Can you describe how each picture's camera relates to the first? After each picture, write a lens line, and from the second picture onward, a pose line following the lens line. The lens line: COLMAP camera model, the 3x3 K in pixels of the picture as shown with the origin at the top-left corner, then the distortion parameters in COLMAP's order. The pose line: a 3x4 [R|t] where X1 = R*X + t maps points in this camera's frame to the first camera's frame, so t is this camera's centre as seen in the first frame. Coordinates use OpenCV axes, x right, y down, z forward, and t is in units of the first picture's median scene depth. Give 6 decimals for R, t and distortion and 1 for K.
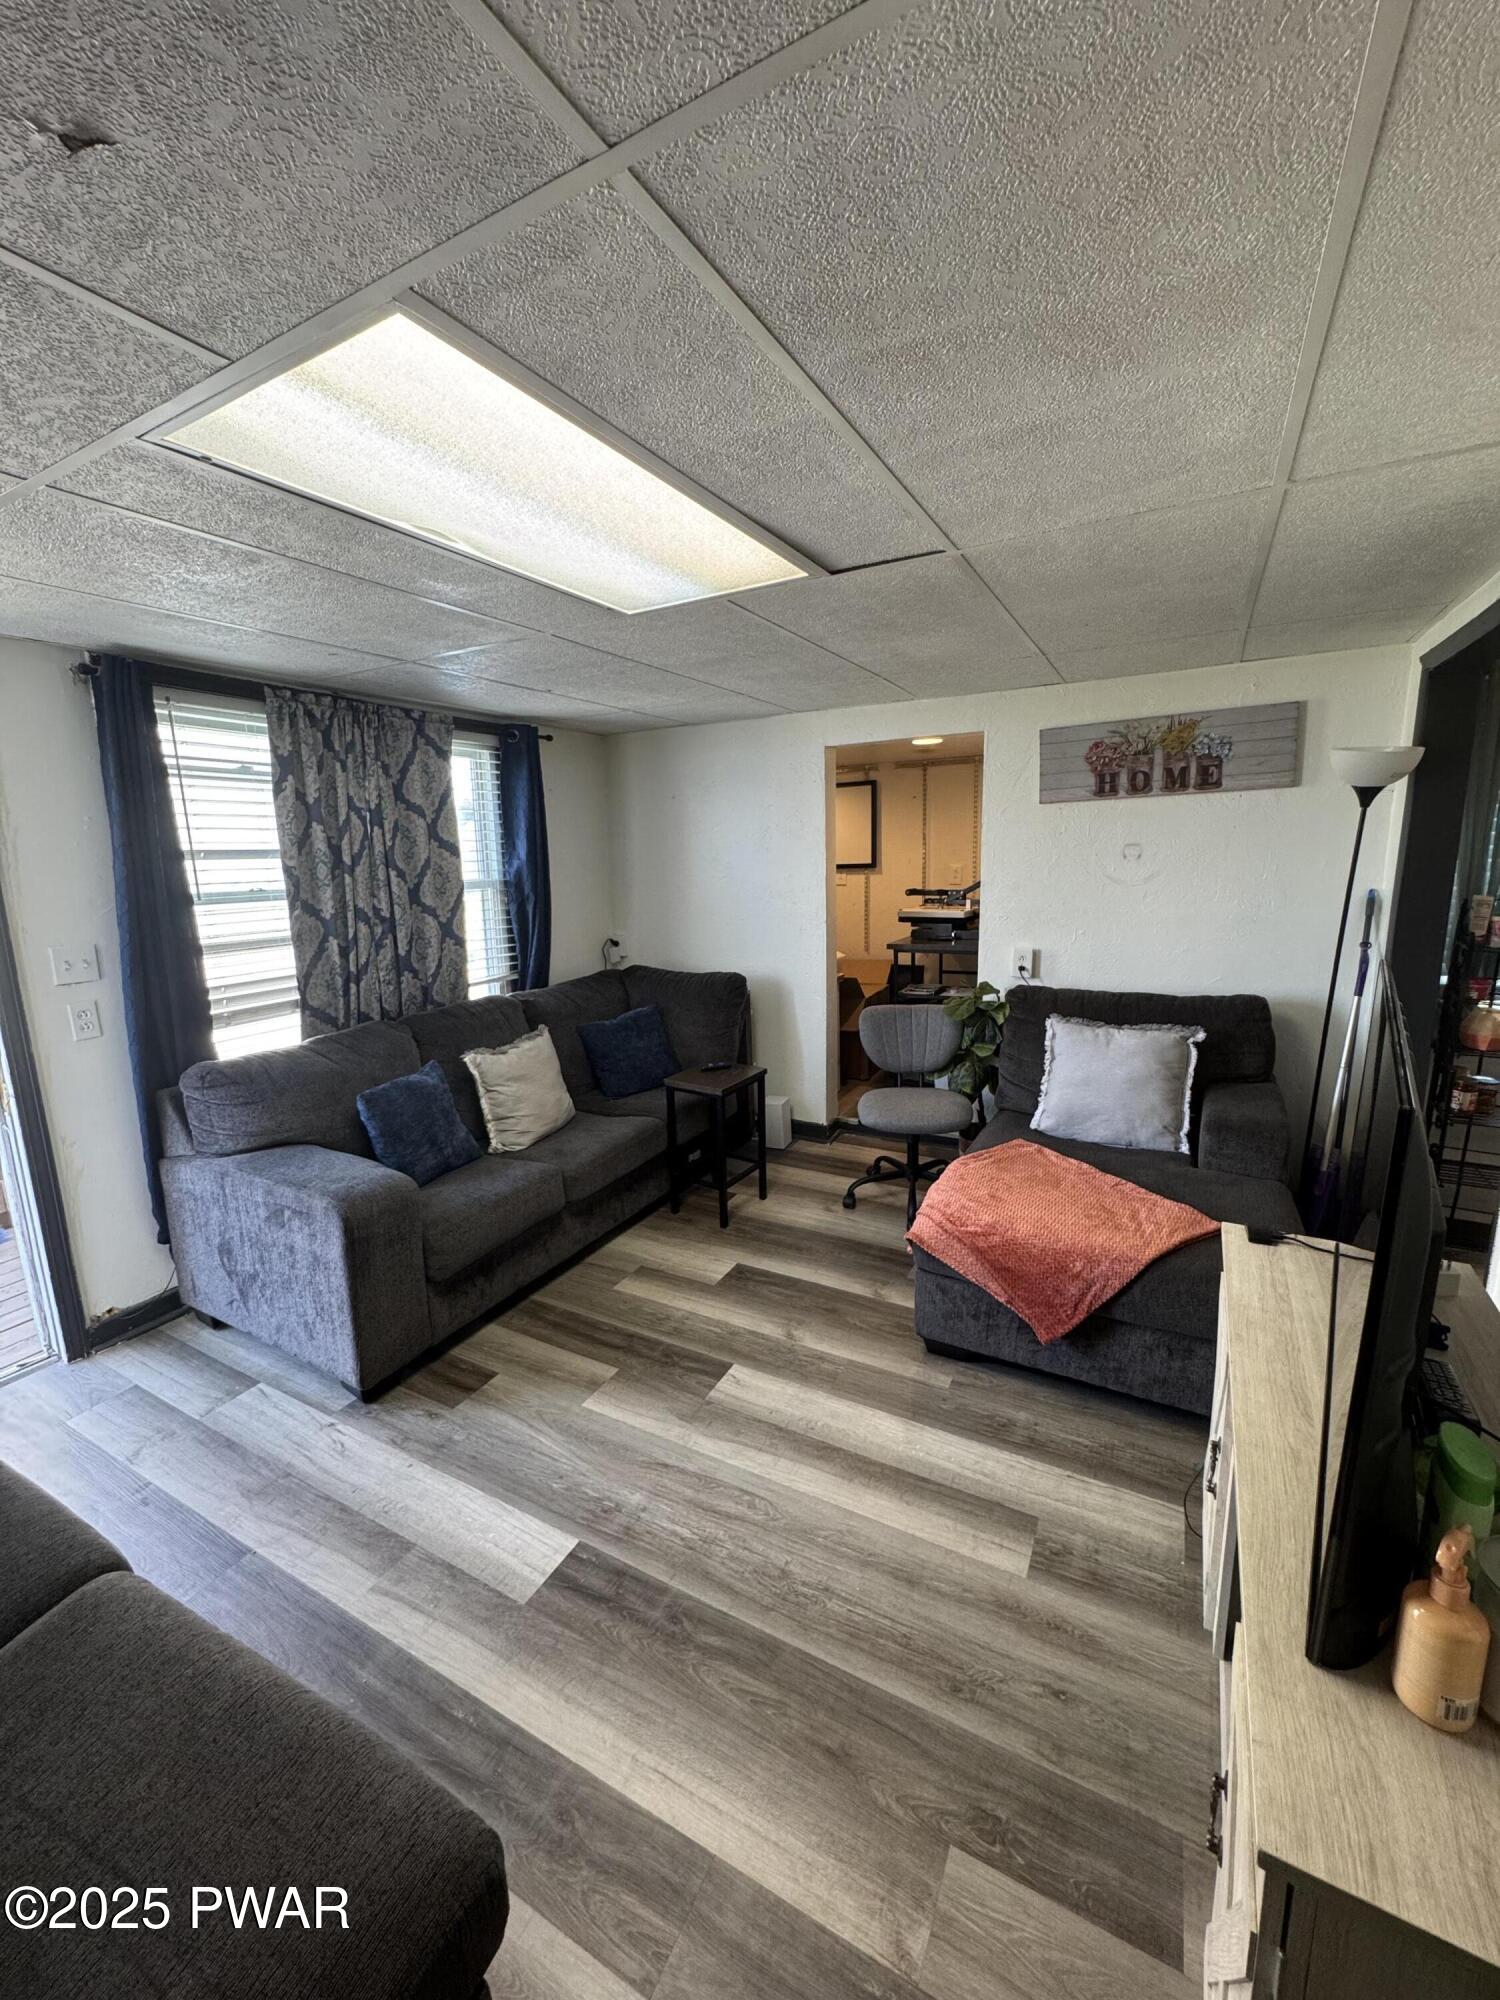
lens RADIAL K [[802.5, 0, 747.3], [0, 802.5, 1002.9], [0, 0, 1]] dist [-0.001609, 0.000147]
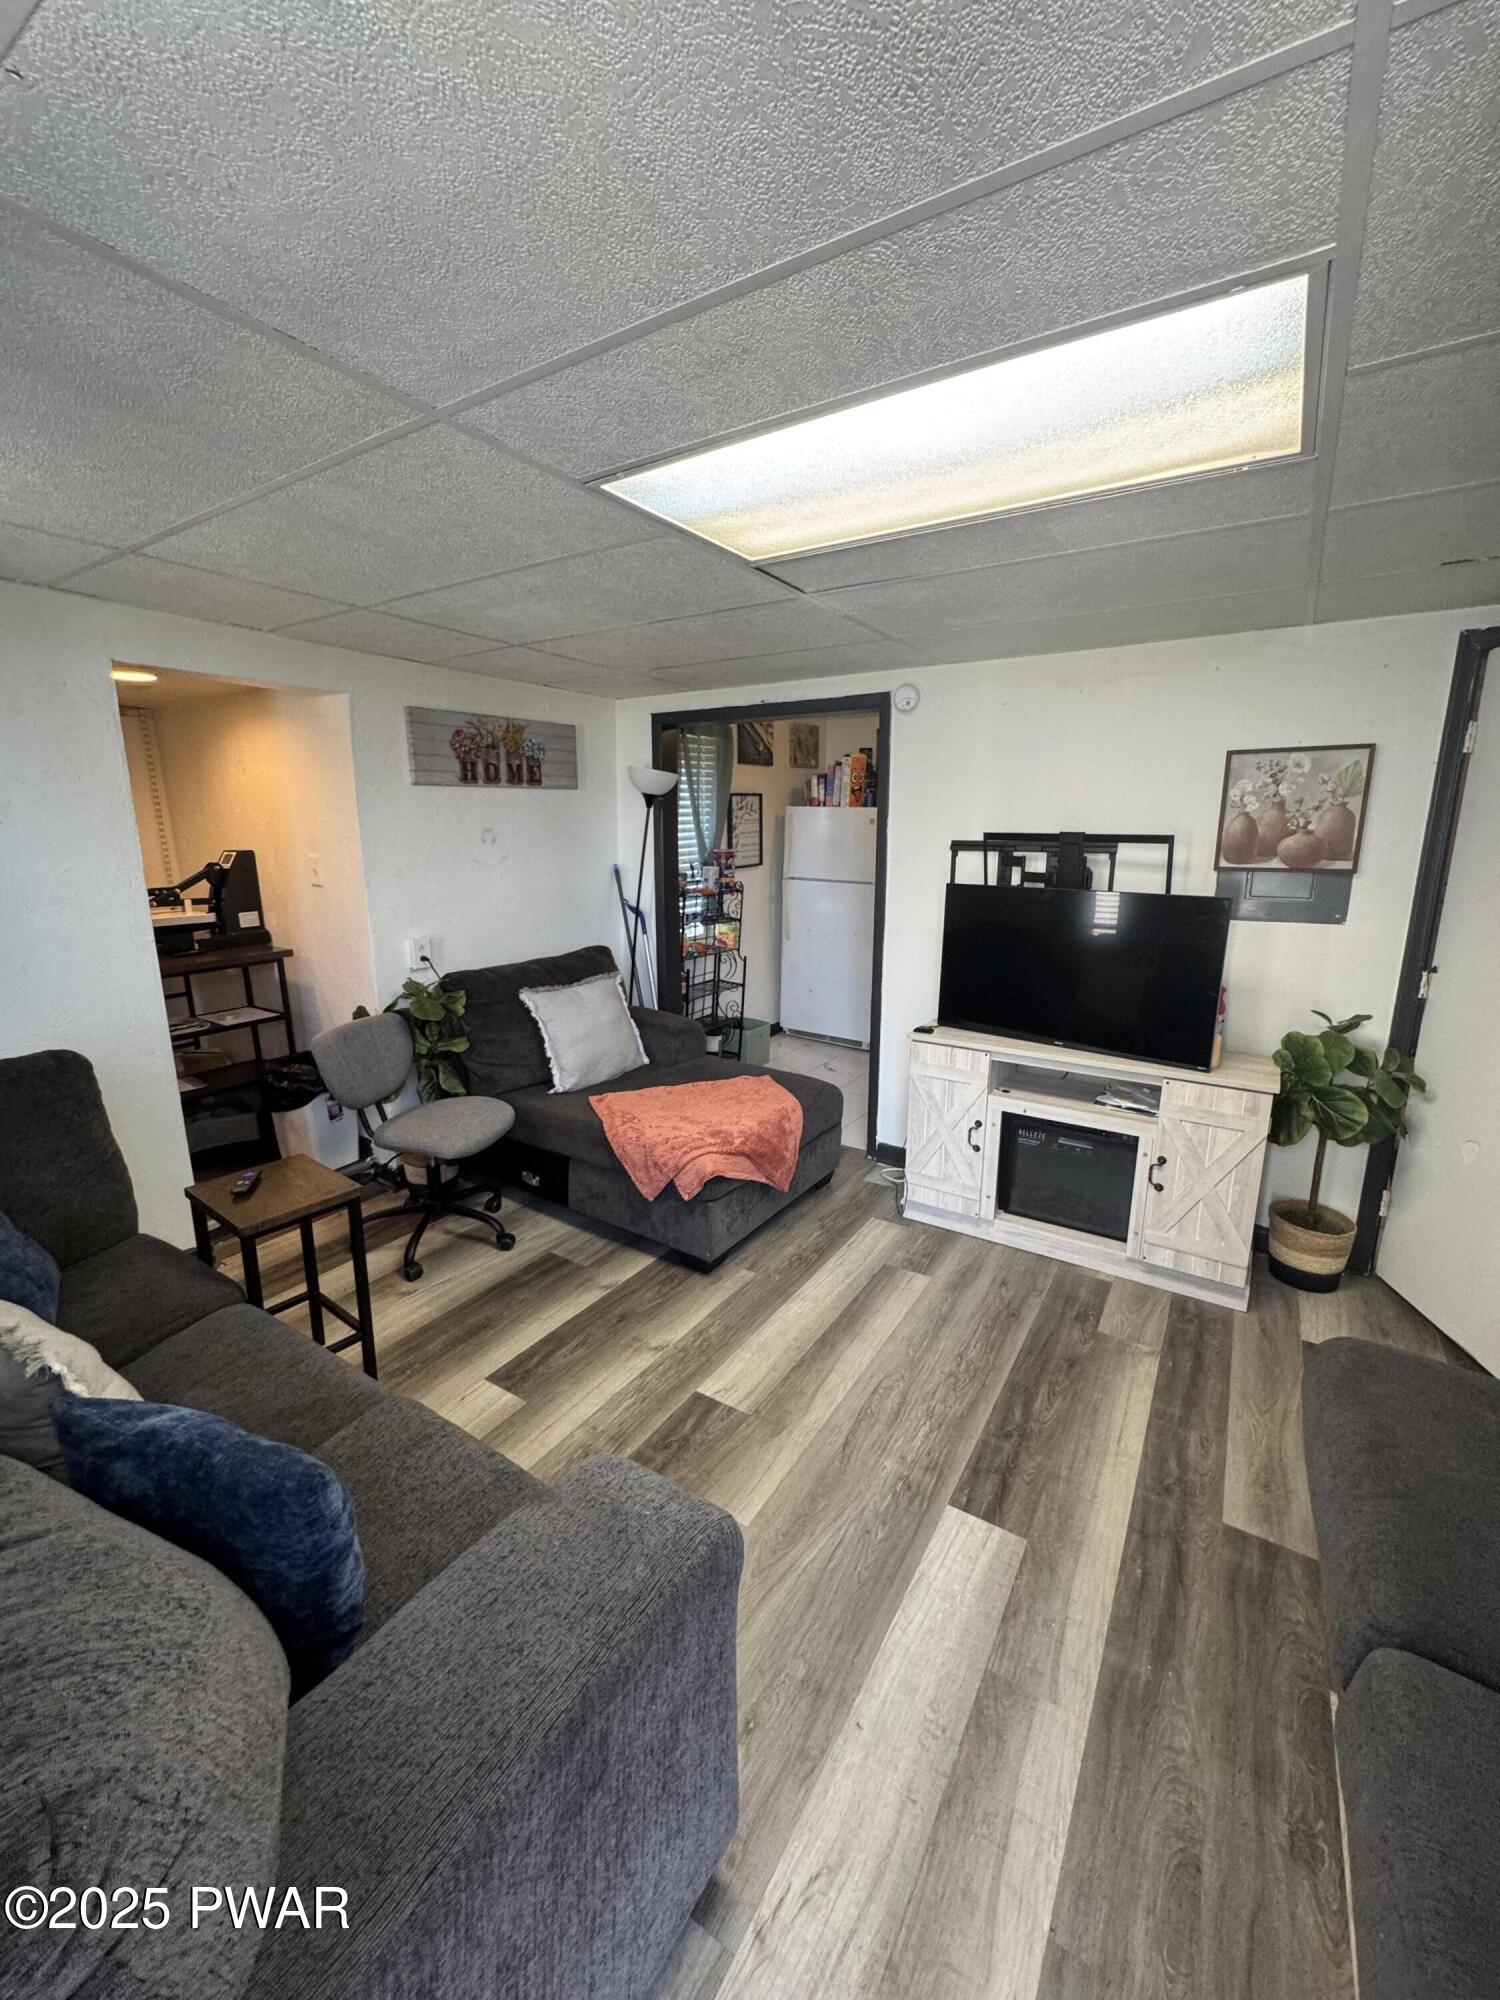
lens RADIAL K [[802.5, 0, 745.6], [0, 802.5, 1000.7], [0, 0, 1]] dist [-0.001609, 0.000147]
pose [[0.067426, -0.183949, 0.980620, -0.734684], [0.182012, 0.968632, 0.169185, -0.109510], [-0.980982, 0.167077, 0.098792, 0.695377]]
